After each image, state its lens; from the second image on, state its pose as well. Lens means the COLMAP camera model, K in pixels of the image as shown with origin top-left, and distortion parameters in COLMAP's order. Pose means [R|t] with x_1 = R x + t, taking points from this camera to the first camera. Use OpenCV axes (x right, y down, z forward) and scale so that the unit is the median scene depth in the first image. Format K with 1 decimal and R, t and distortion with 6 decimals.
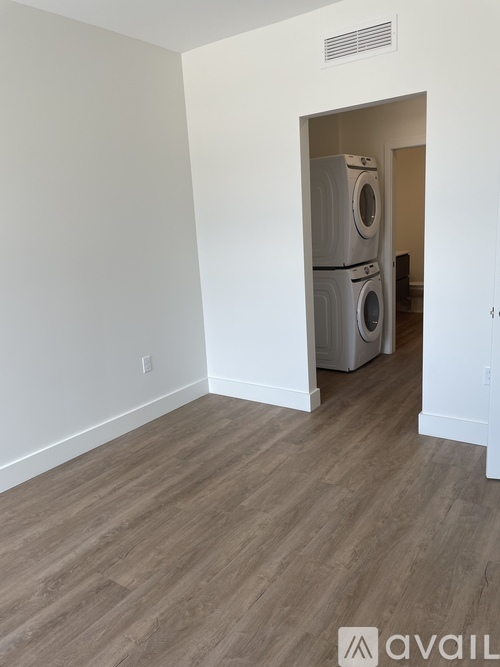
lens RADIAL K [[512.1, 0, 249.7], [0, 512.1, 334.6], [0, 0, 1]] dist [0.086519, 0.000784]
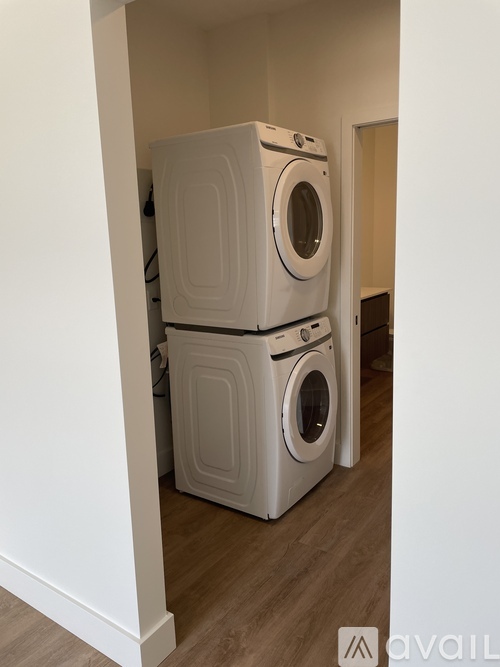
lens RADIAL K [[512.1, 0, 249.8], [0, 512.1, 331.3], [0, 0, 1]] dist [0.086519, 0.000784]
pose [[0.999573, 0.026106, 0.013107, 0.161417], [-0.025689, 0.999190, -0.030978, -0.110518], [-0.013905, 0.030628, 0.999434, 0.445707]]
